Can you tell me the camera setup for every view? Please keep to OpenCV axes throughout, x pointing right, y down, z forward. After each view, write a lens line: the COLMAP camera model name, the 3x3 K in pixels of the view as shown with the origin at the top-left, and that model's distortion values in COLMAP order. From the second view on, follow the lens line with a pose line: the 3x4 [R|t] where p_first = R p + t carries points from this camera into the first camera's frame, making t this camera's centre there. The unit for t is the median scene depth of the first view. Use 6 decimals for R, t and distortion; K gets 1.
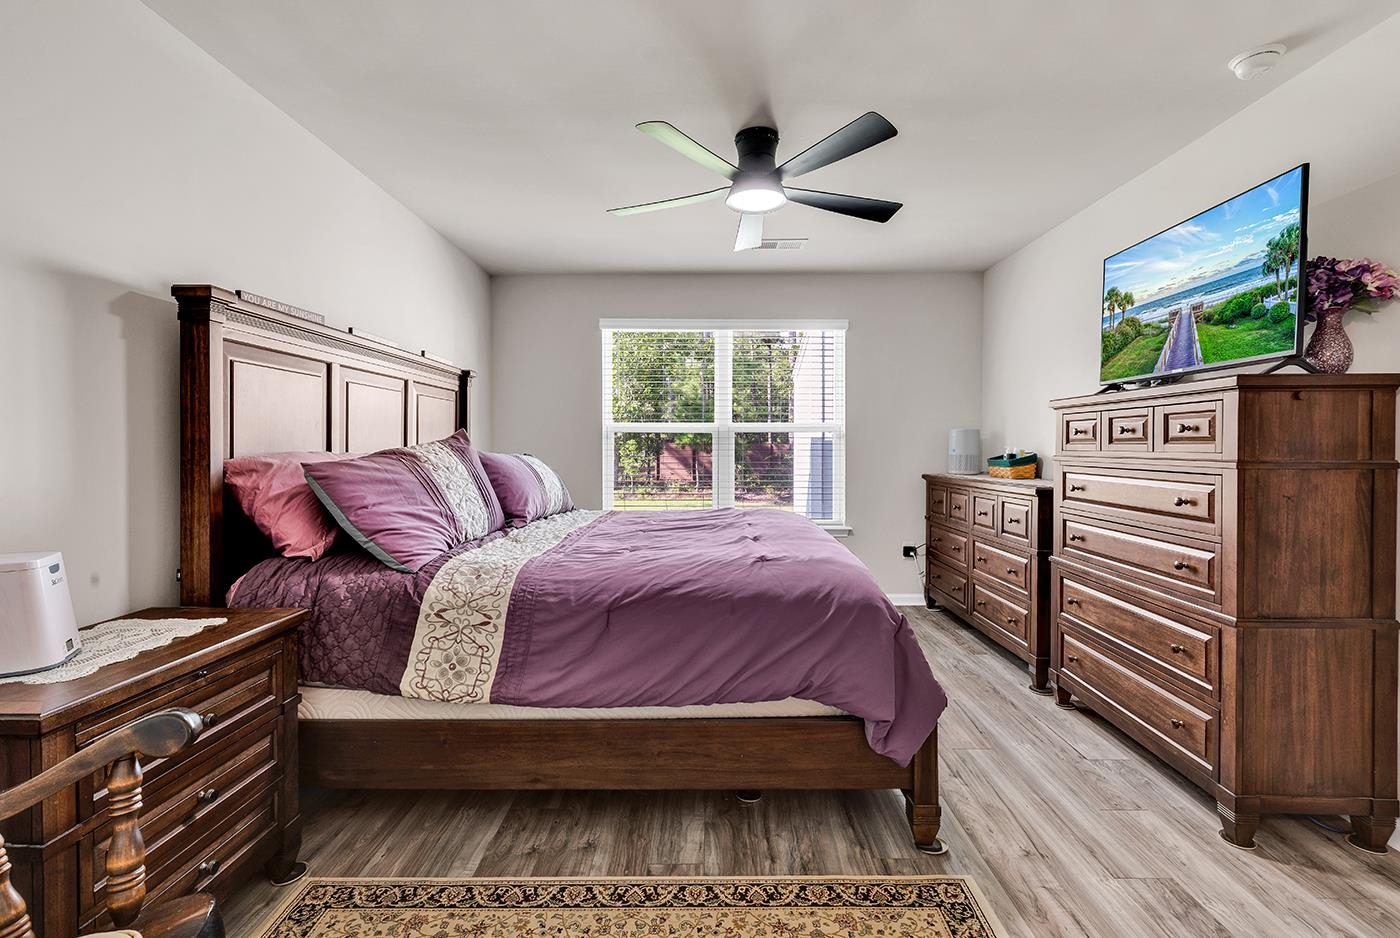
lens RADIAL K [[659.4, 0, 714.0], [0, 659.4, 460.9], [0, 0, 1]] dist [0.009293, -0.002606]
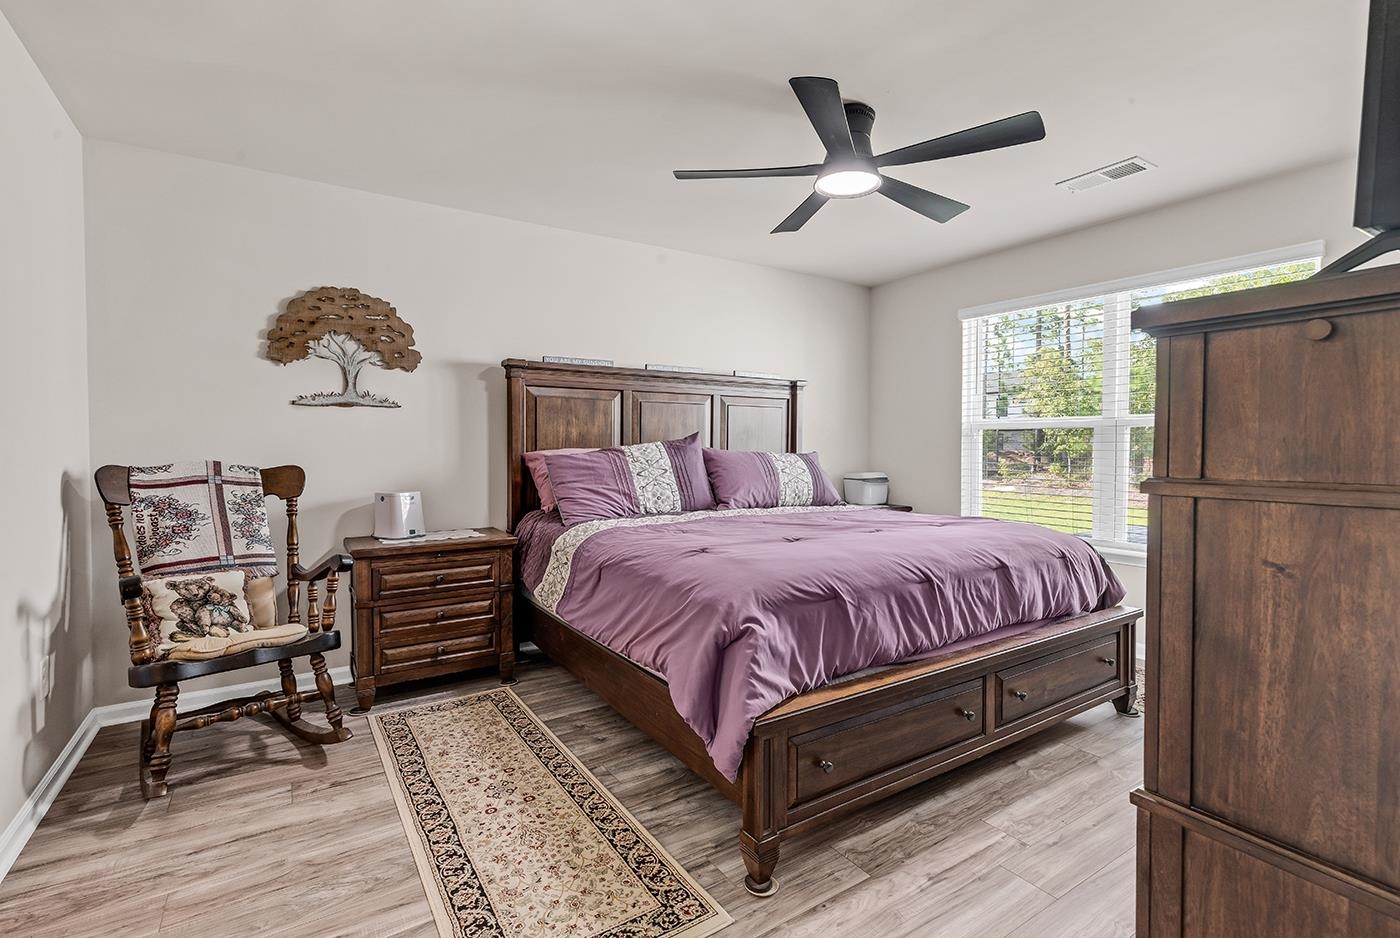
lens RADIAL K [[659.4, 0, 701.3], [0, 659.4, 464.8], [0, 0, 1]] dist [0.009293, -0.002606]
pose [[0.531703, 0.027907, -0.846471, 1.032561], [-0.020882, 0.999585, 0.019838, -0.013611], [0.846673, 0.007128, 0.532065, 0.439608]]
